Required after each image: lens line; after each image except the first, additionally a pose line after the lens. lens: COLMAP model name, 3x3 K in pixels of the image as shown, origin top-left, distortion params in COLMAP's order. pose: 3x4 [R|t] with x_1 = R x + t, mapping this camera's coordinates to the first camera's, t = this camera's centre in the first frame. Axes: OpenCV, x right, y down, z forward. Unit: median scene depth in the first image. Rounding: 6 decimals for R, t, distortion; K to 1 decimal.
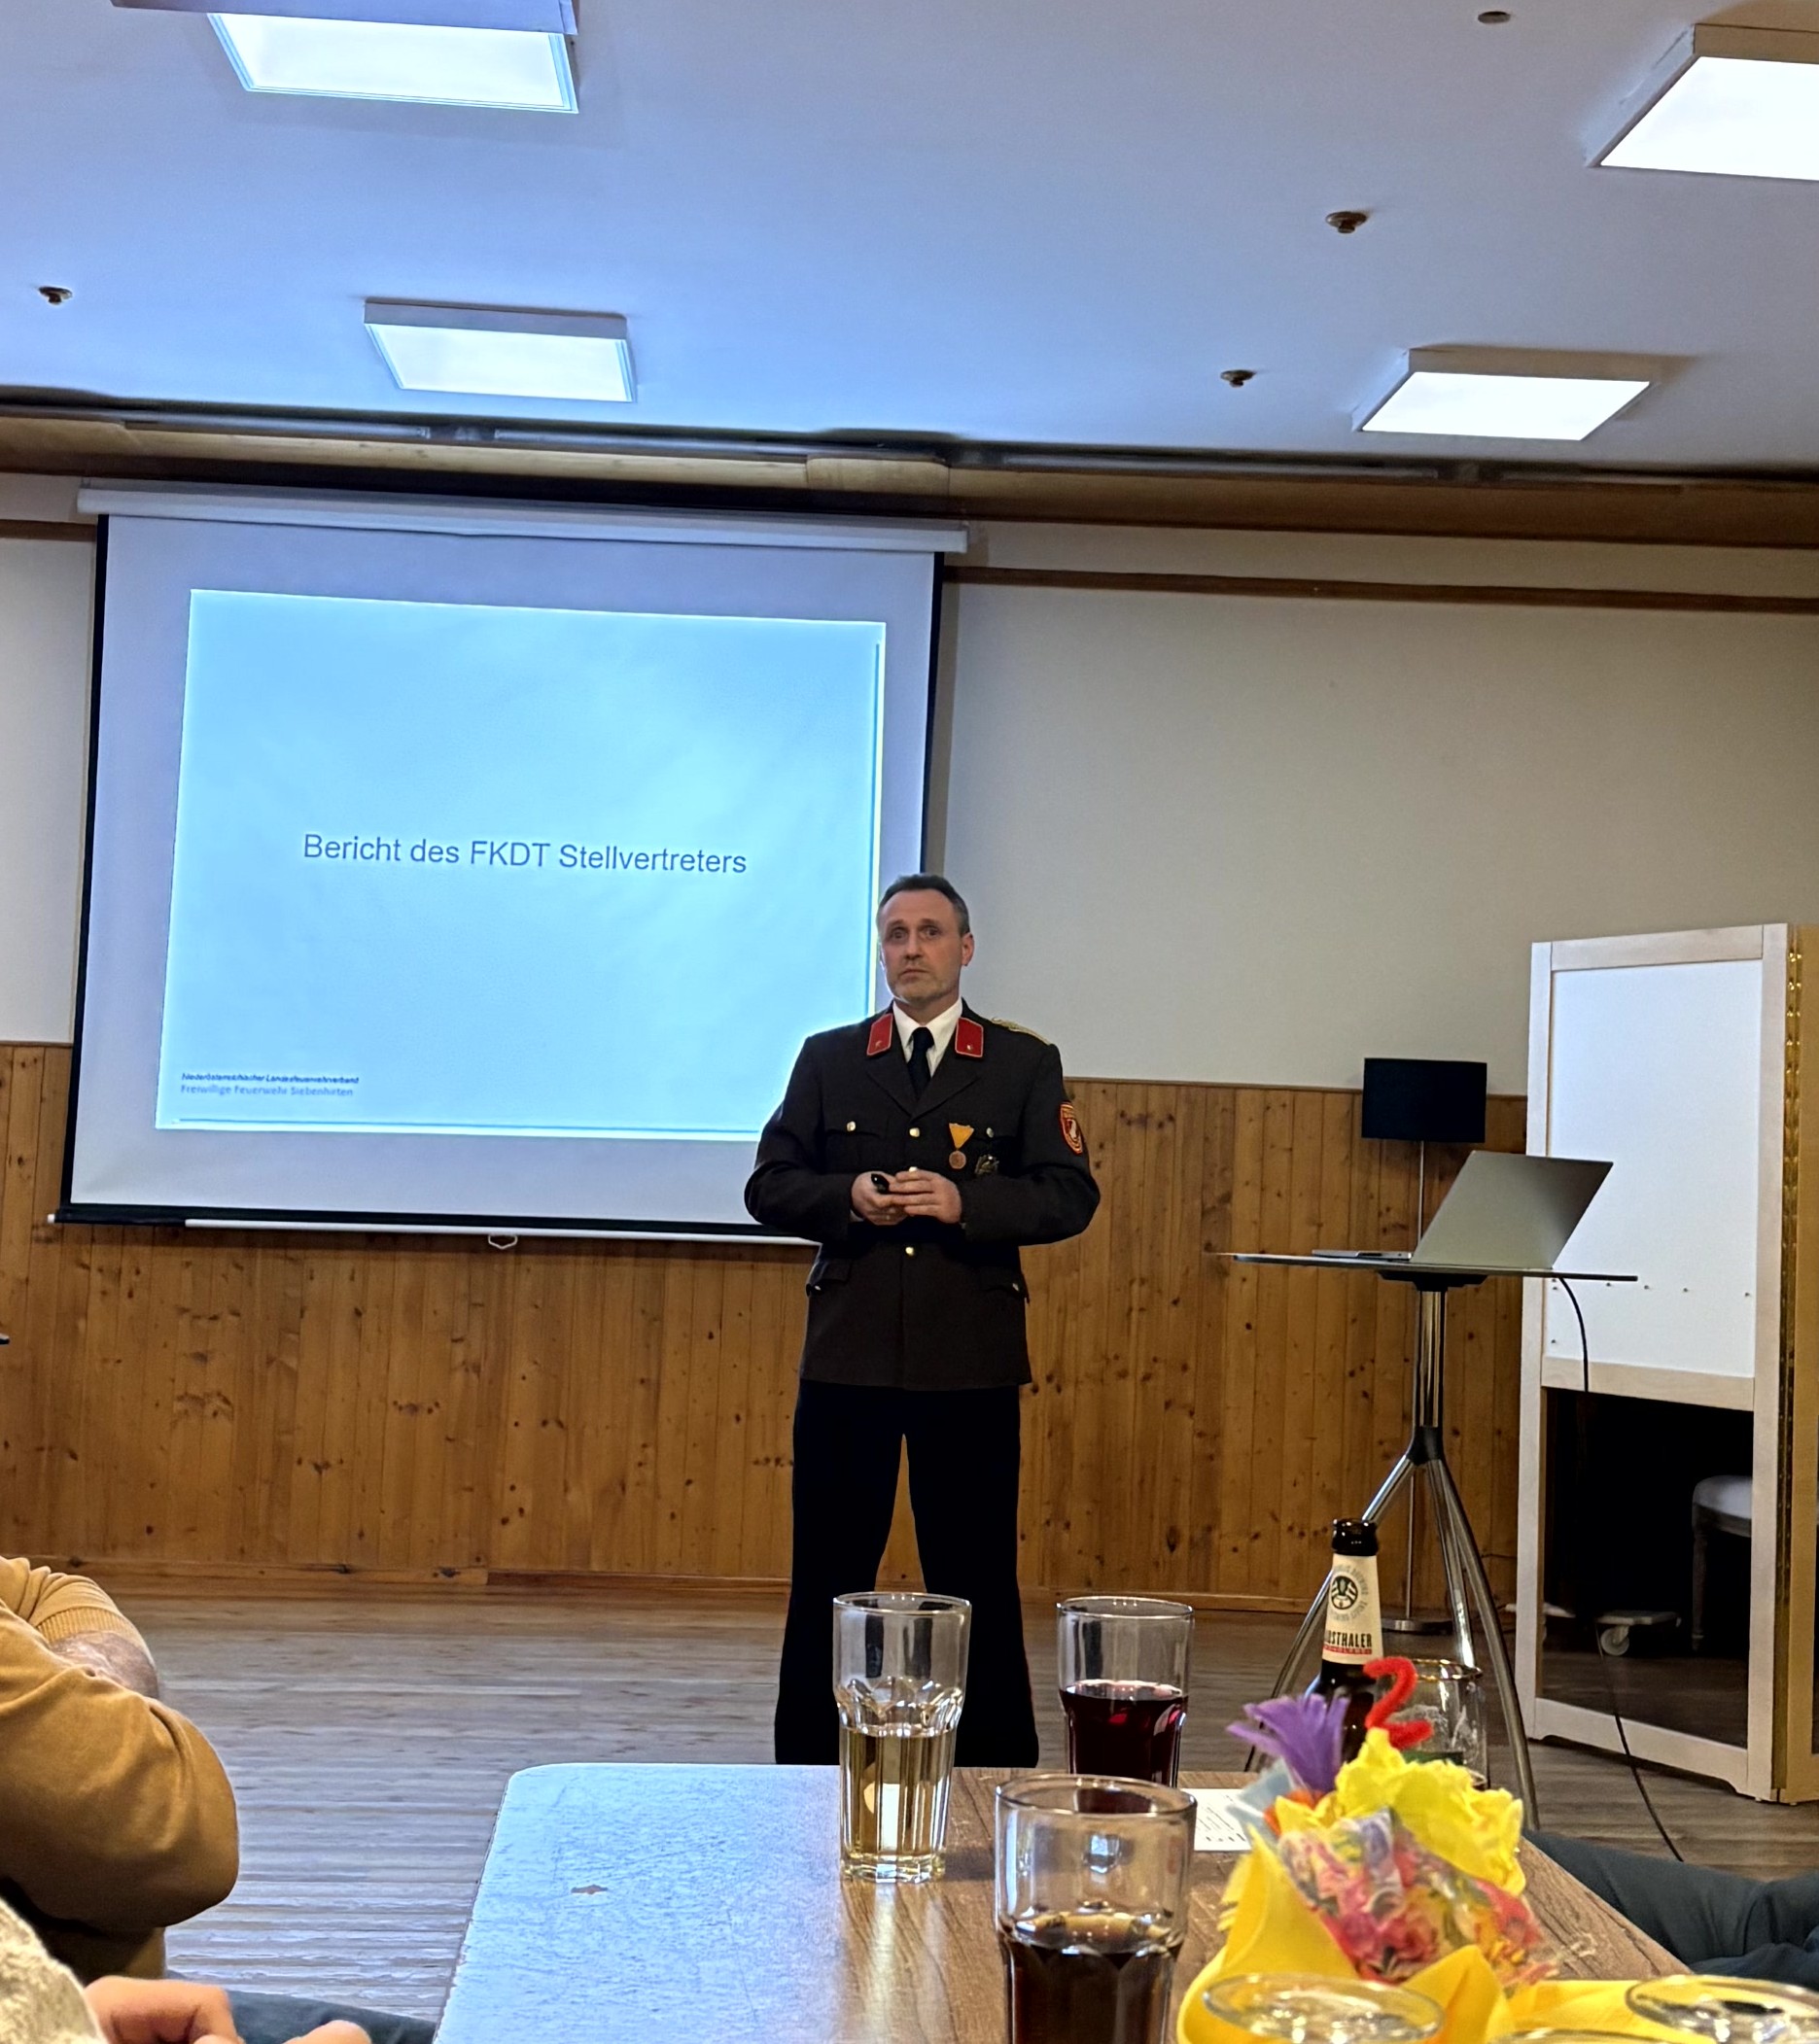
lens RADIAL K [[3024.2, 0, 951.6], [0, 3024.2, 941.9], [0, 0, 1]] dist [0.117532, 0.000000]
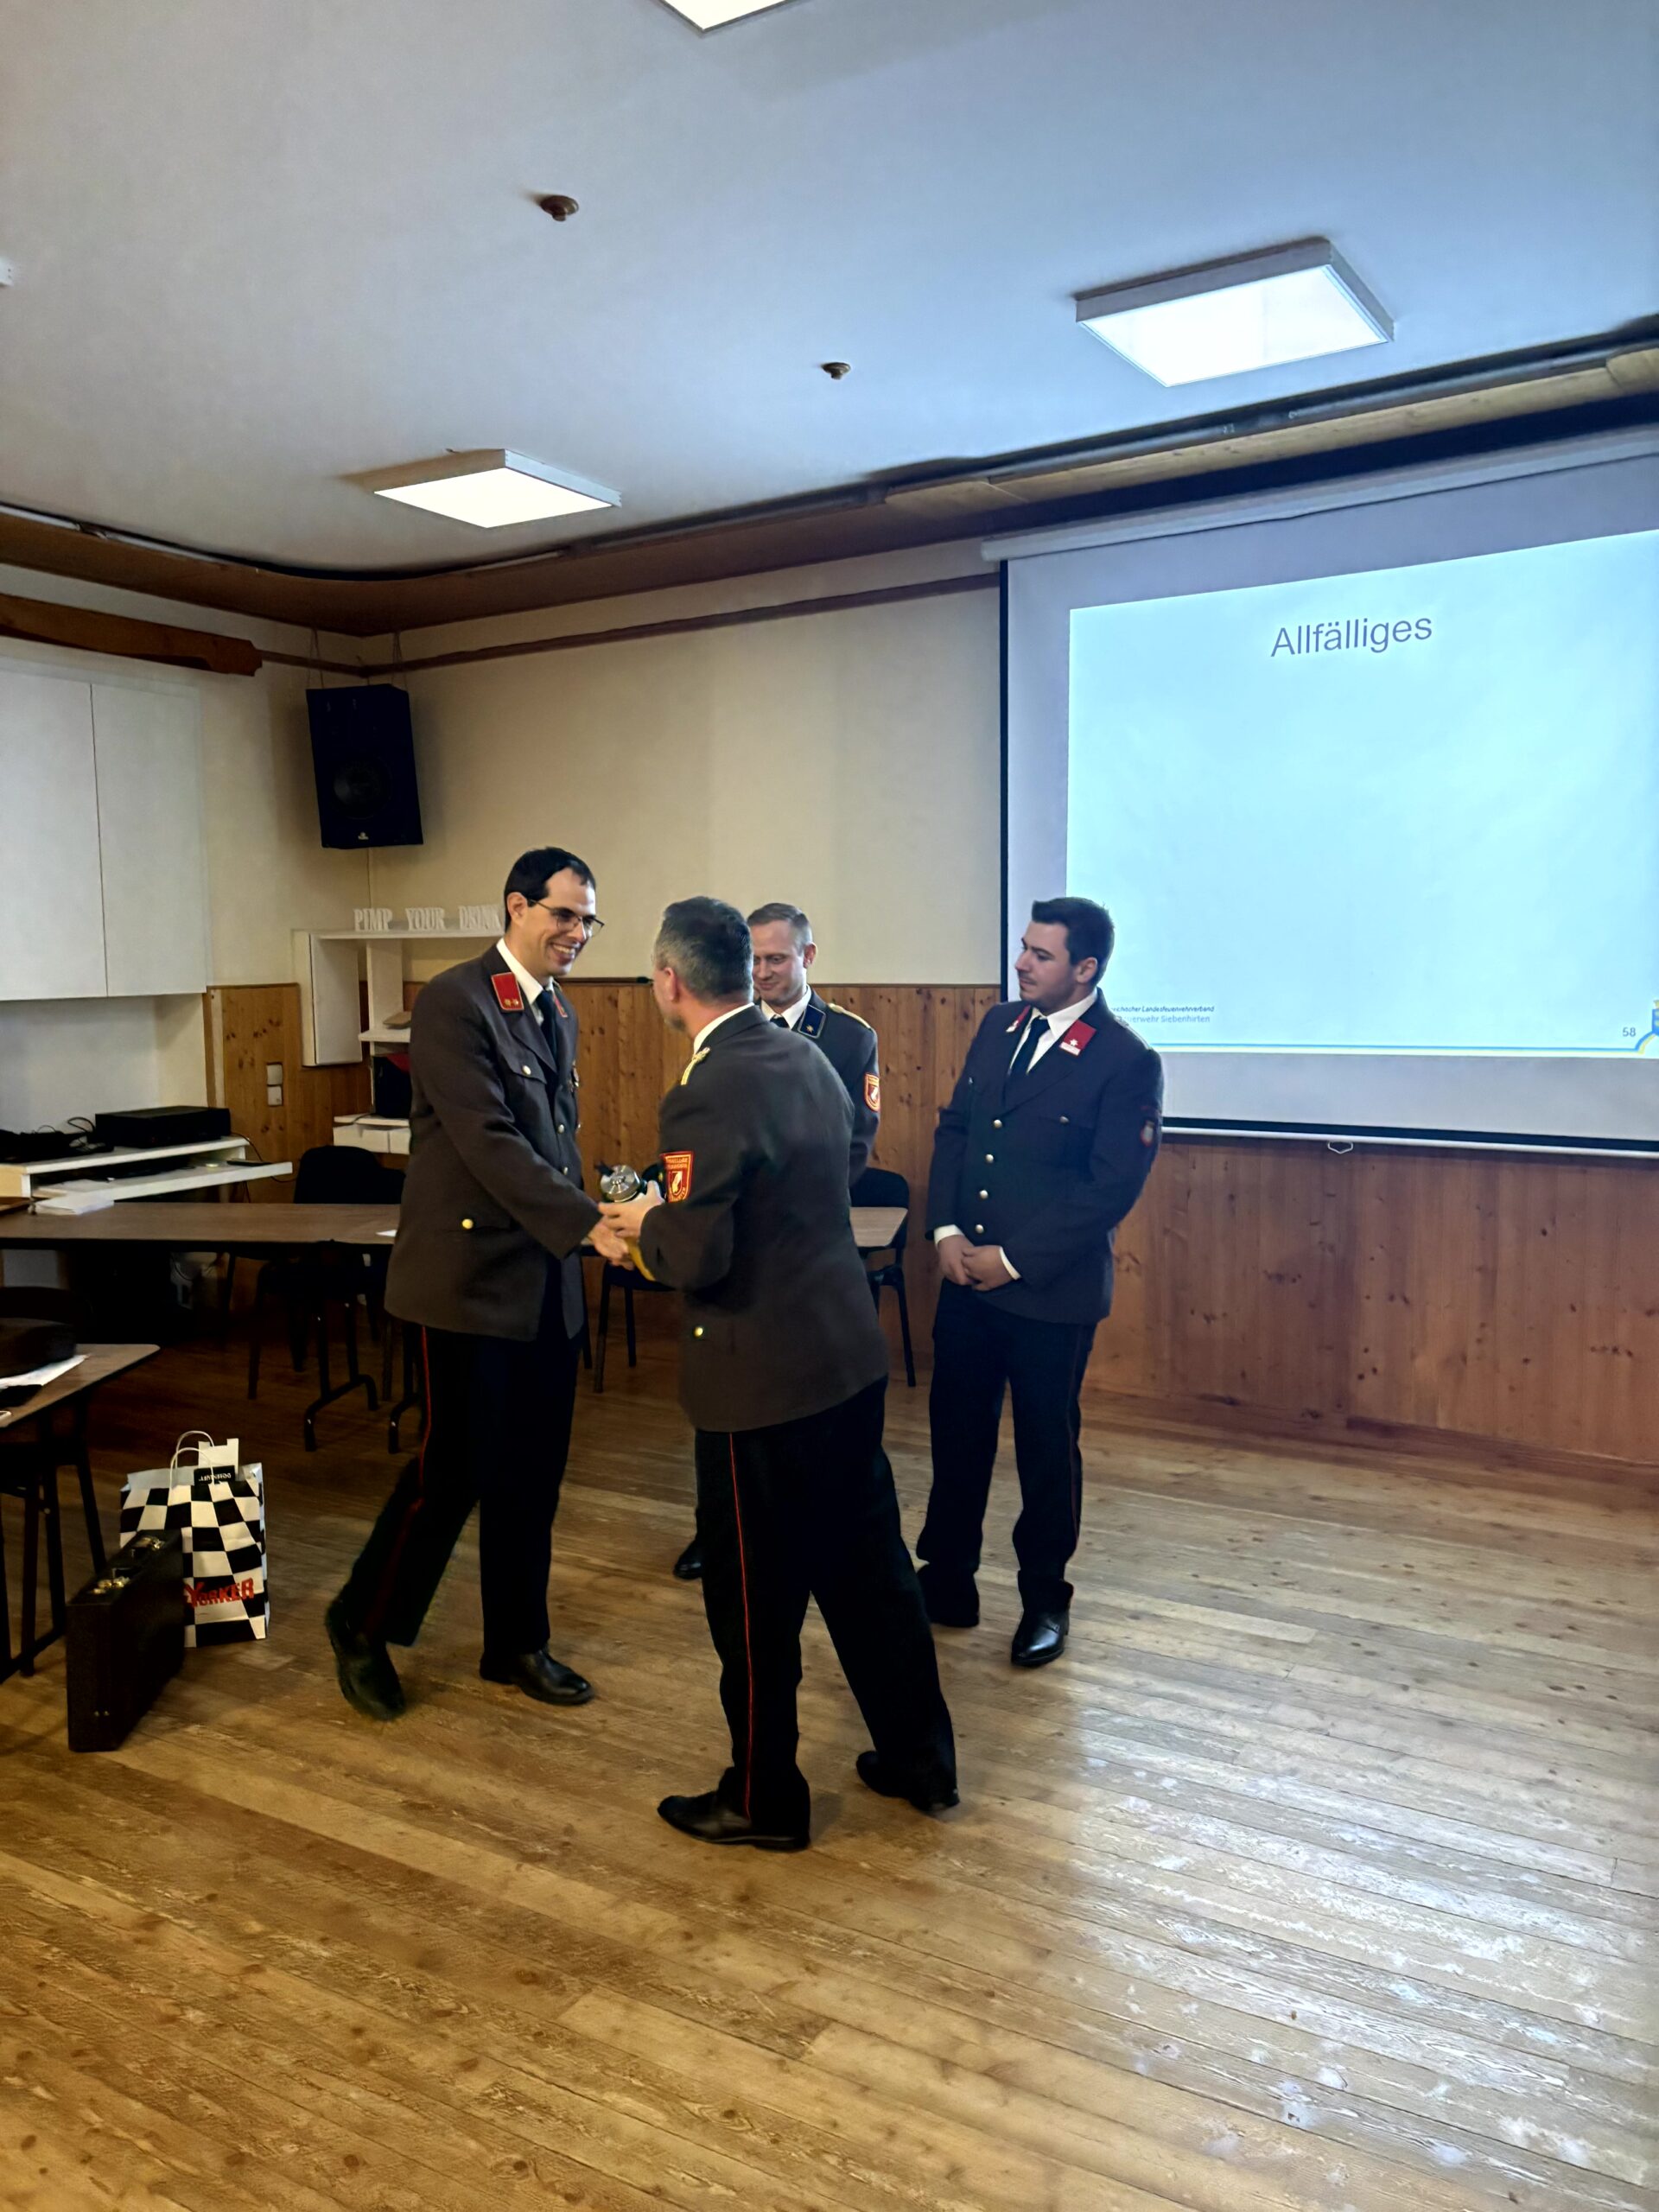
lens RADIAL K [[1668.2, 0, 811.0], [0, 1668.2, 1090.7], [0, 0, 1]] dist [0.052986, -0.043920]
pose [[0.811468, 0.003623, -0.584386, 0.059758], [0.087959, 0.987832, 0.128263, -0.020913], [0.577740, -0.155483, 0.801275, 0.372728]]
